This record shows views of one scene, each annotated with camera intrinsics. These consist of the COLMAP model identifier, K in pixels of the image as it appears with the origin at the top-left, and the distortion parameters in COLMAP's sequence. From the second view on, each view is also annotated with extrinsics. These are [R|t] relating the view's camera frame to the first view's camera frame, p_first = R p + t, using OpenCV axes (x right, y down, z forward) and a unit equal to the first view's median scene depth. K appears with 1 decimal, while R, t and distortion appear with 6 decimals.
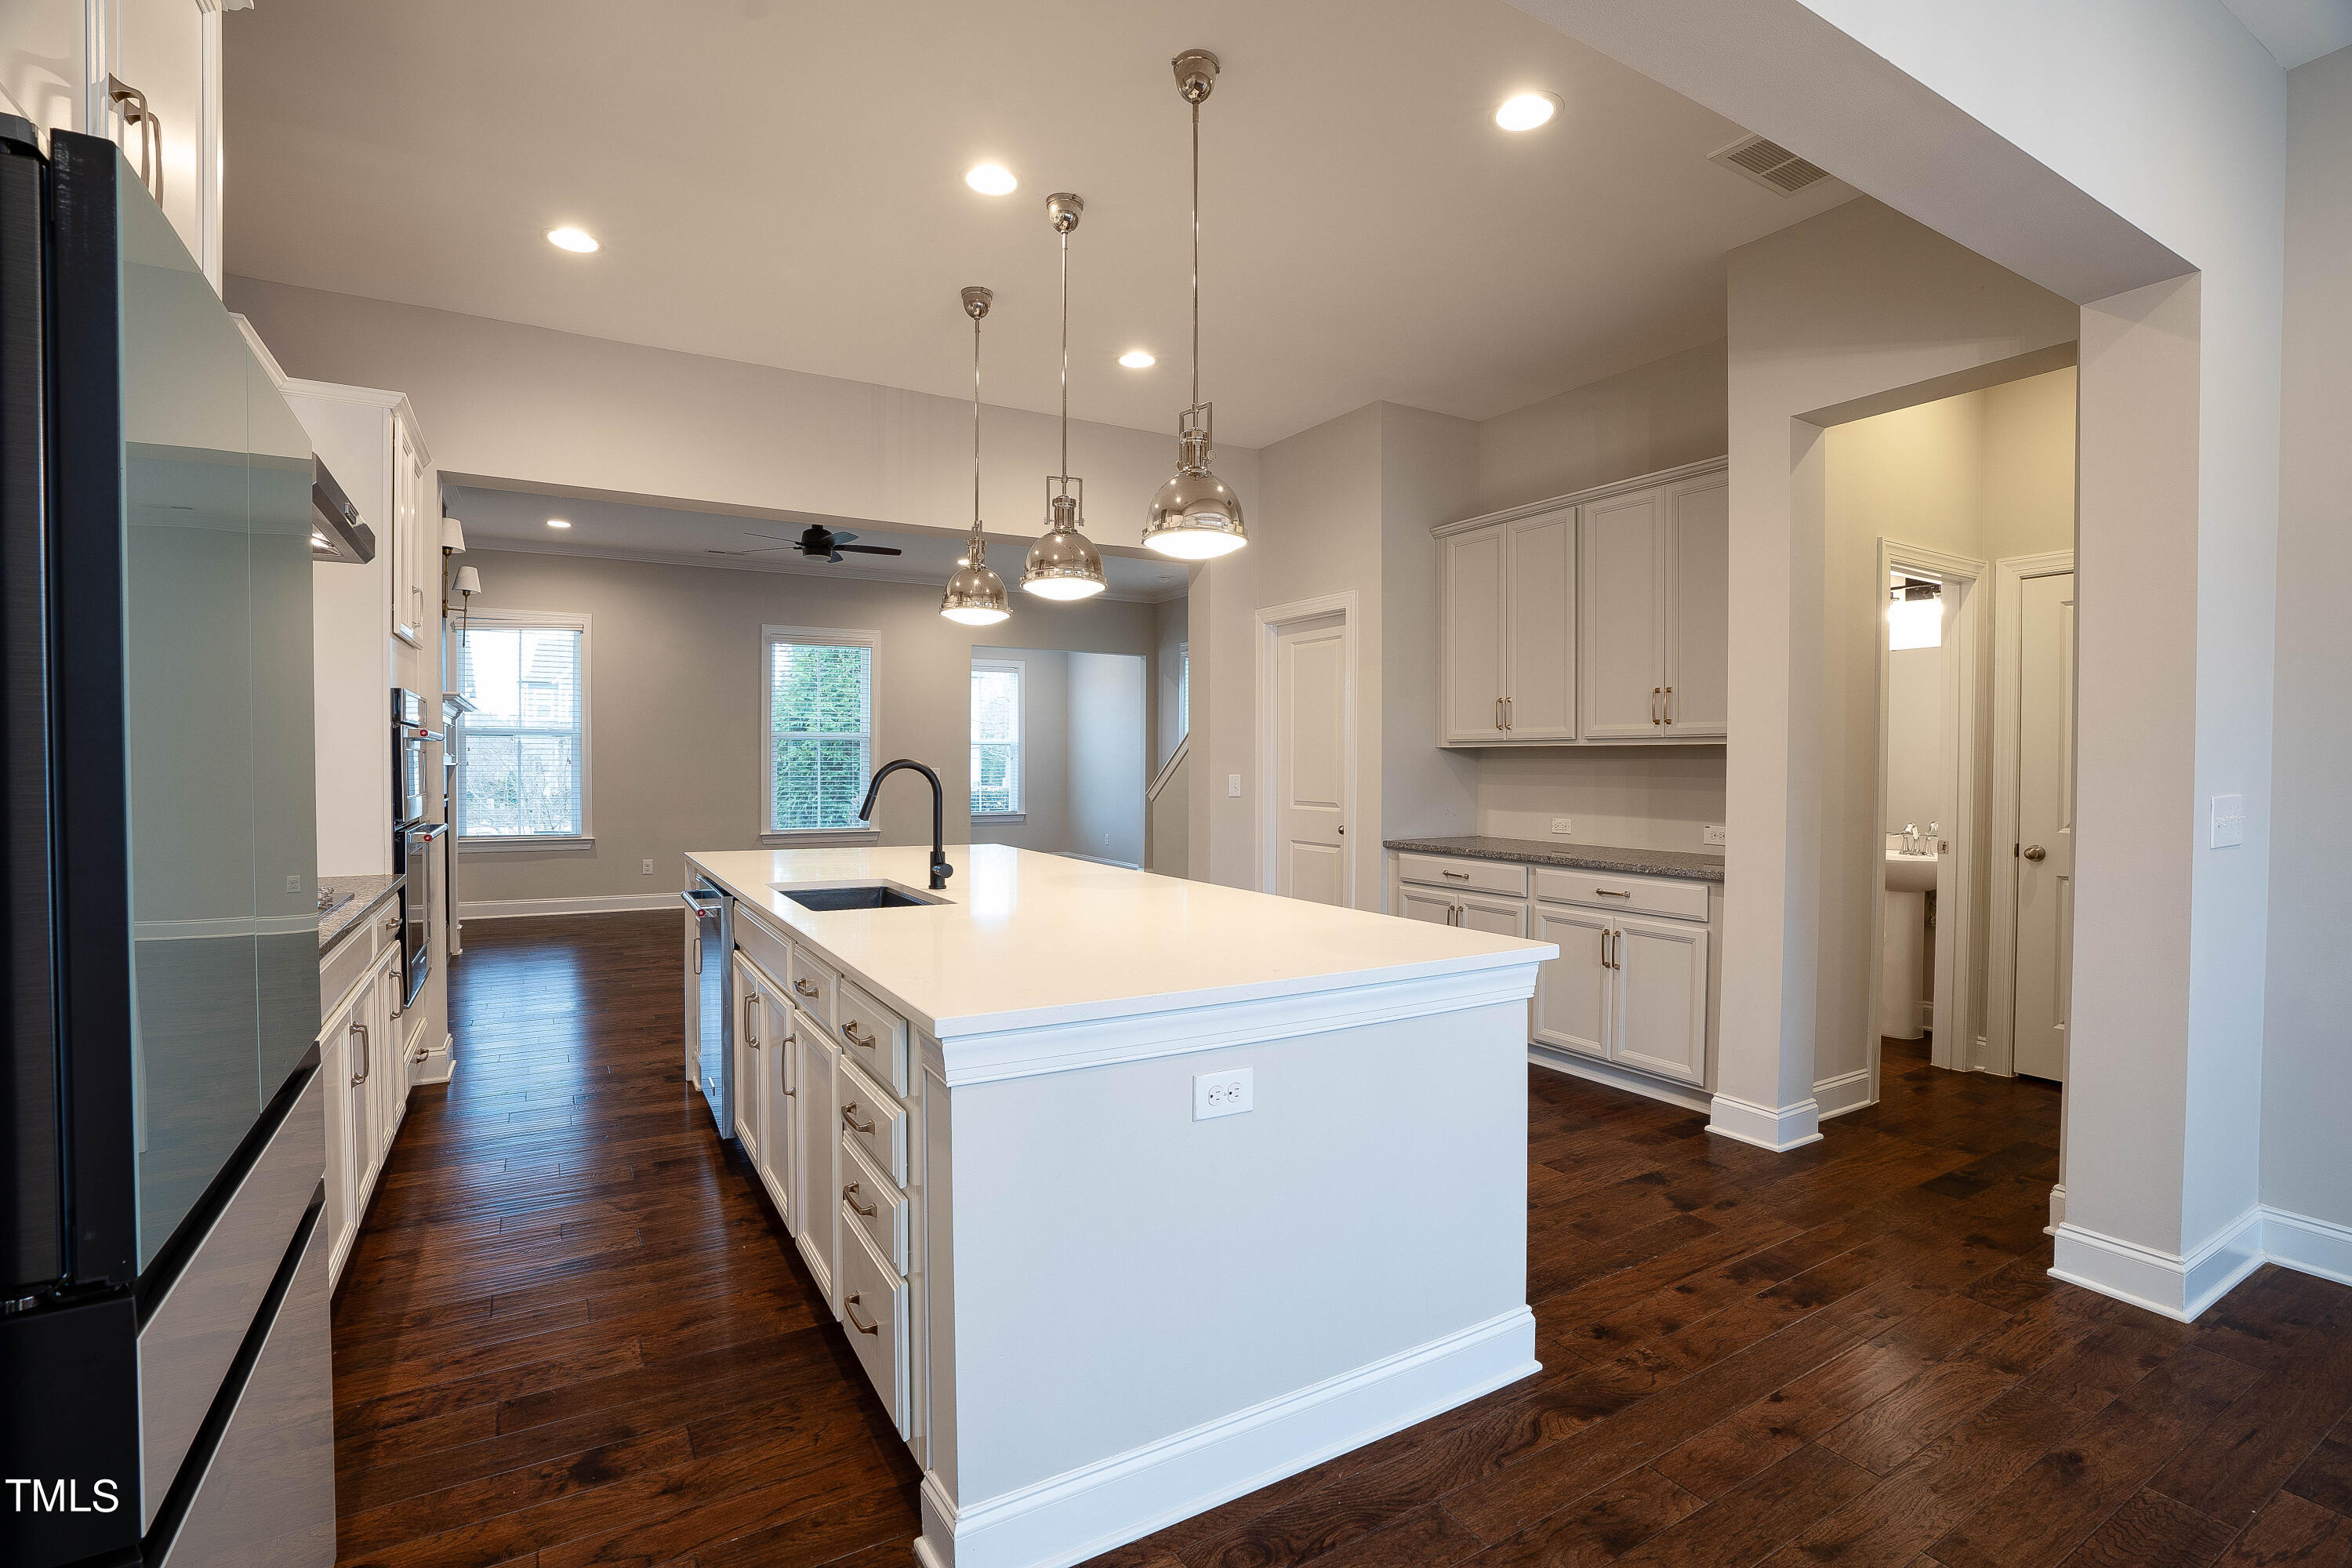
lens RADIAL K [[1086.8, 0, 1176.7], [0, 1086.8, 775.2], [0, 0, 1]] dist [-0.056904, 0.010713]
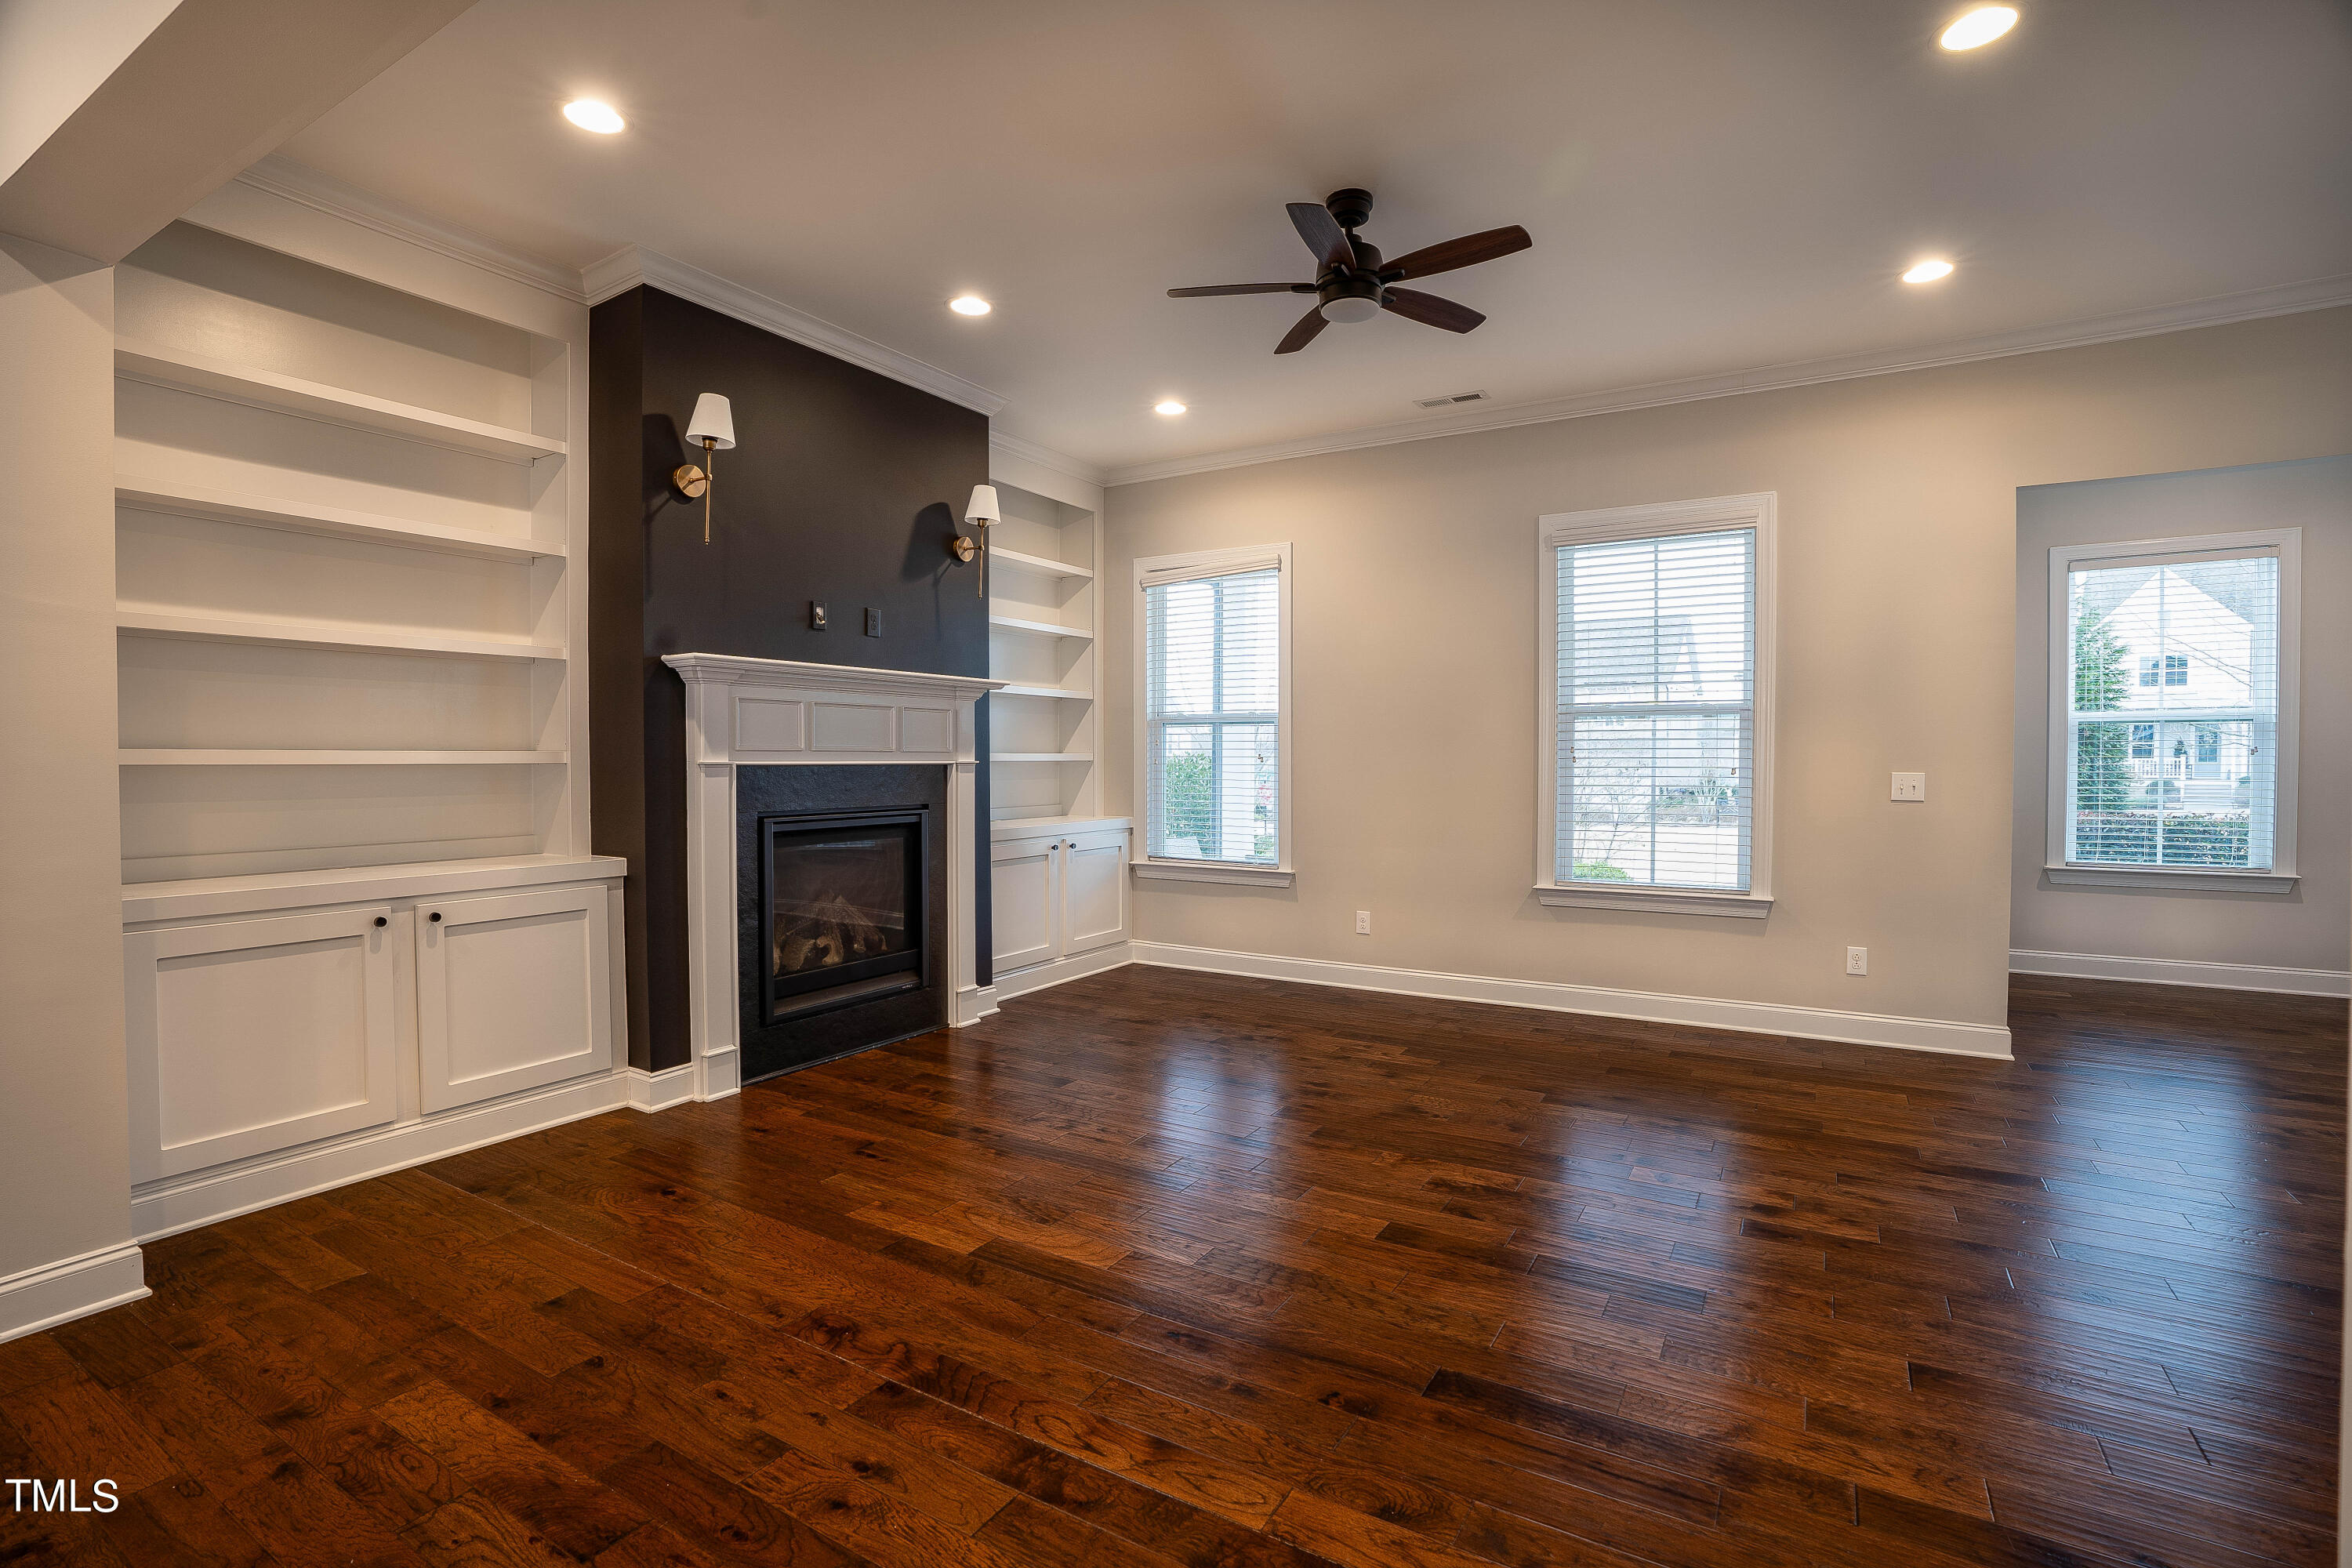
lens RADIAL K [[1086.8, 0, 1176.7], [0, 1086.8, 788.9], [0, 0, 1]] dist [-0.056904, 0.010713]
pose [[0.449621, 0.023337, -0.892914, 0.101568], [-0.008016, 0.999724, 0.022092, -0.020332], [0.893183, -0.002776, 0.449684, 1.505632]]
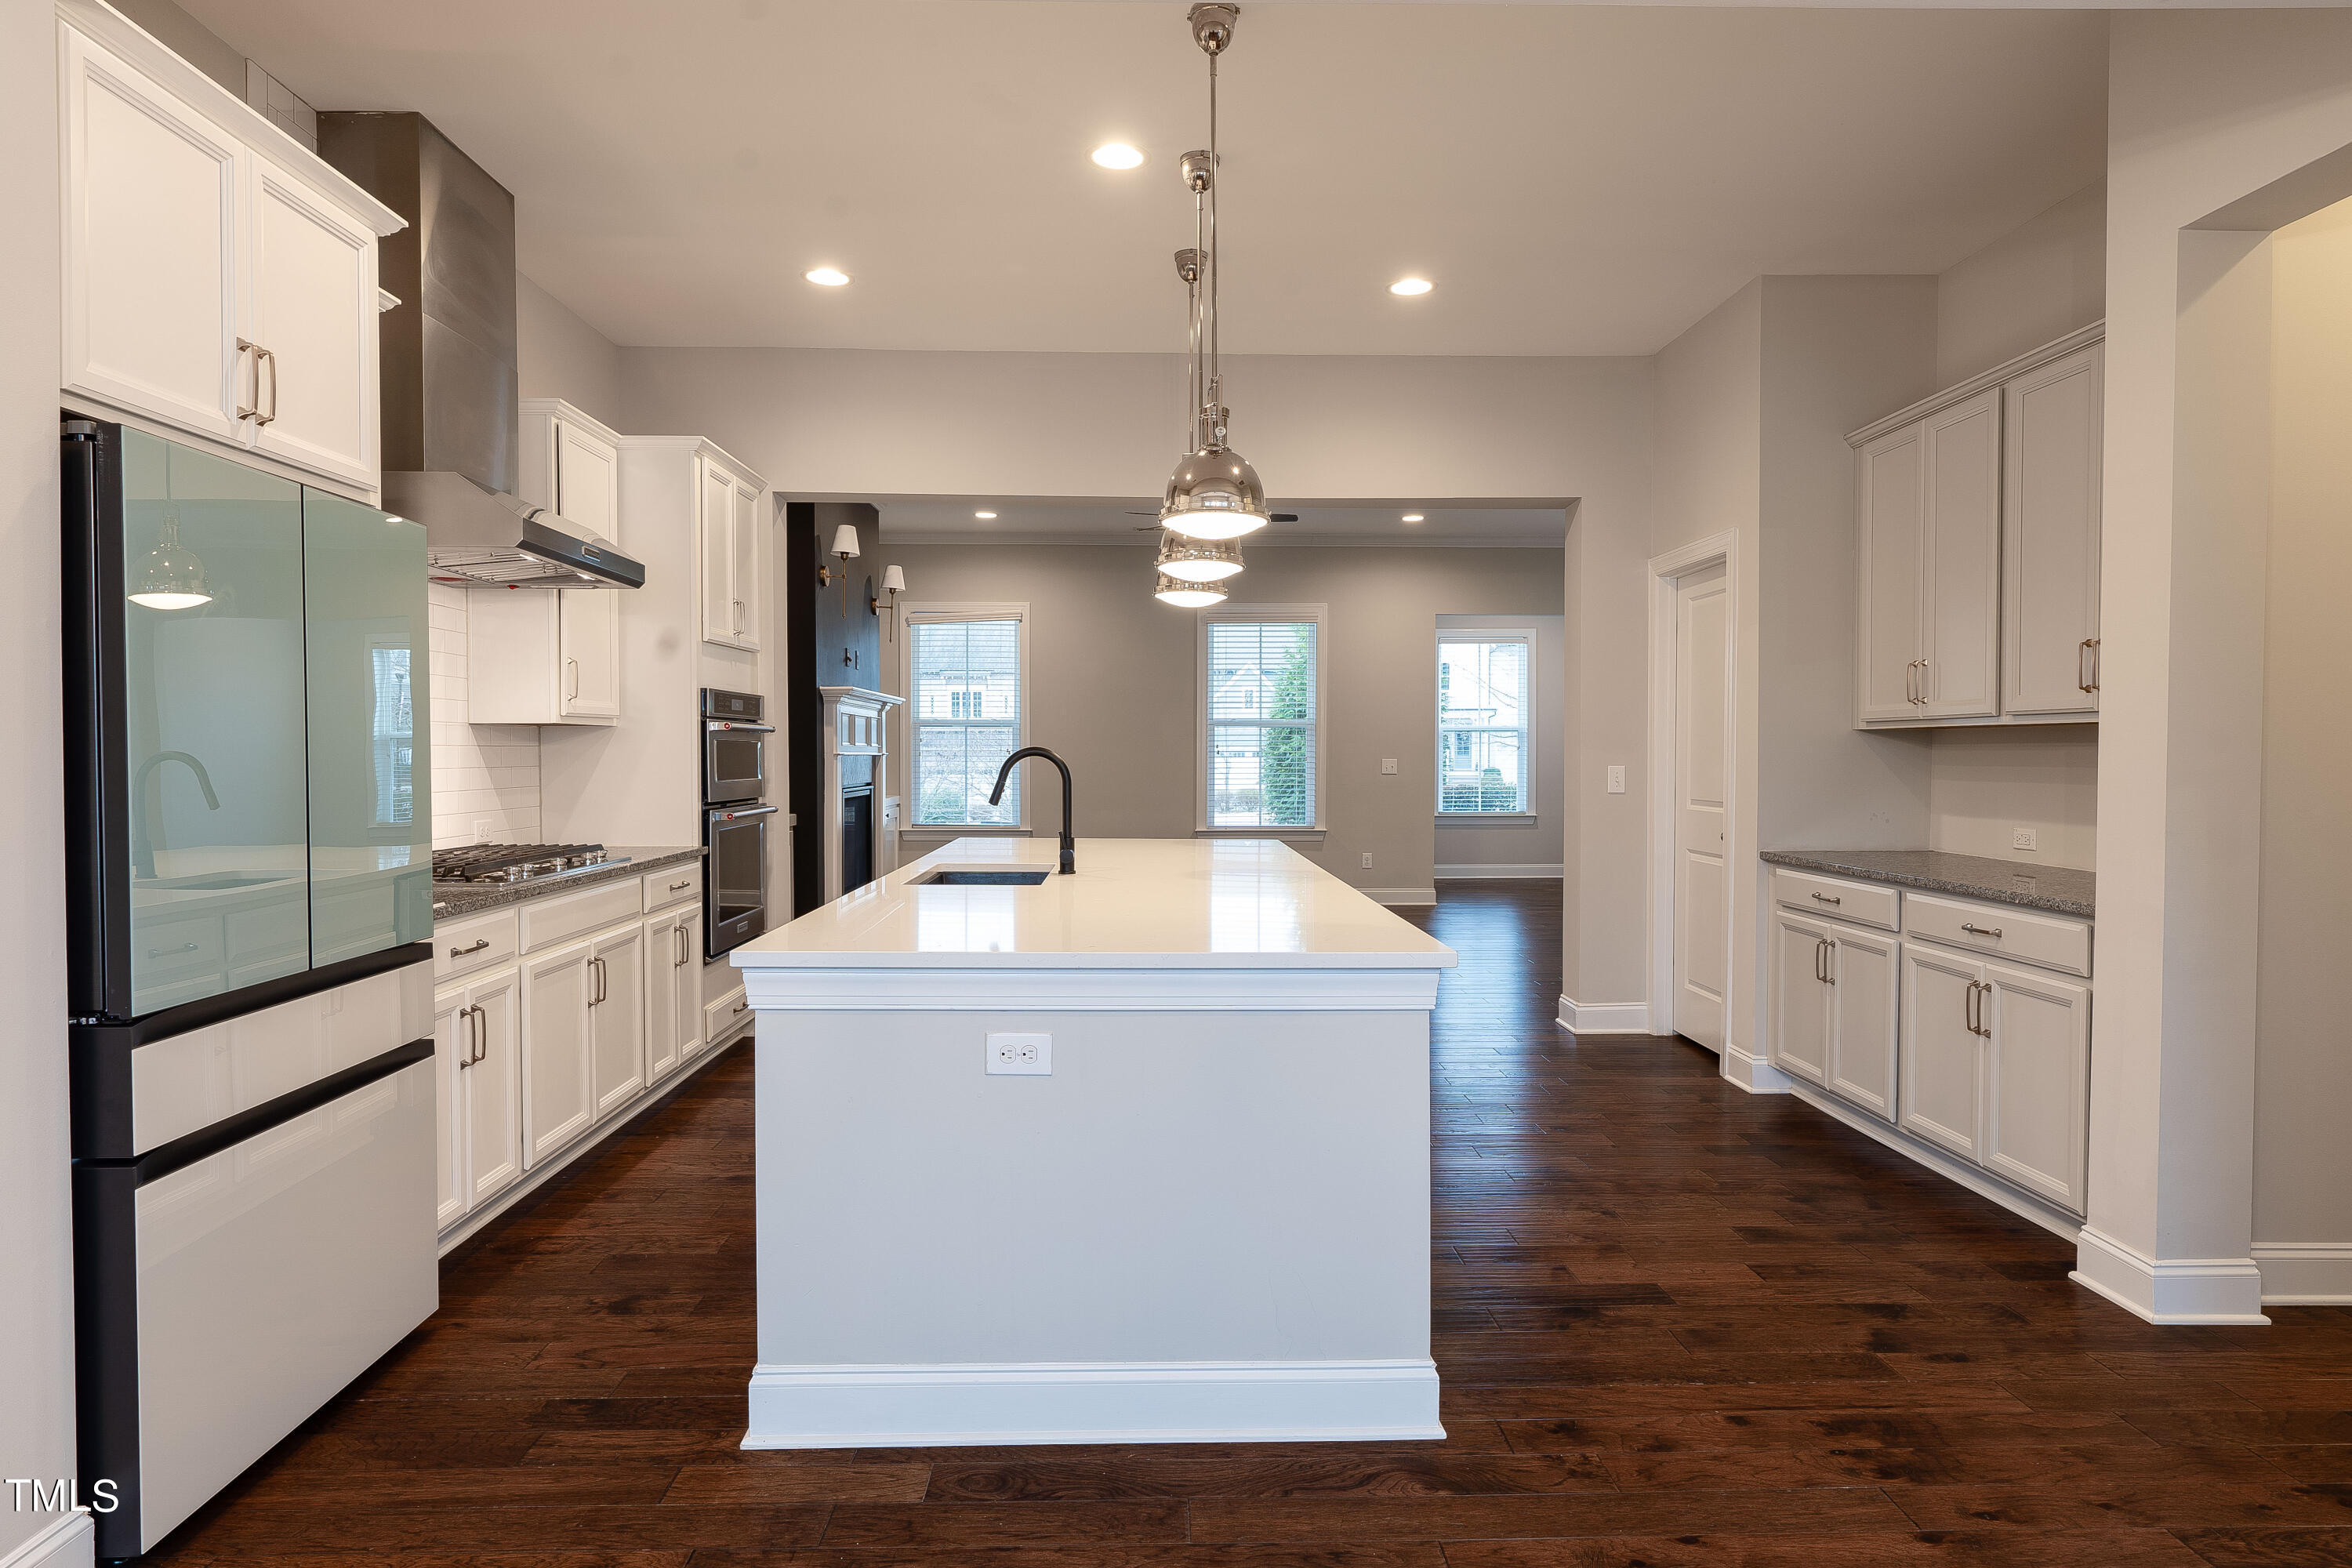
lens RADIAL K [[1342.5, 0, 1171.9], [0, 1342.5, 771.1], [0, 0, 1]] dist [-0.004143, -0.000018]
pose [[0.871671, 0.004680, -0.490070, 0.424235], [-0.004173, 0.999989, 0.002128, 0.004709], [0.490074, 0.000191, 0.871681, -0.046330]]
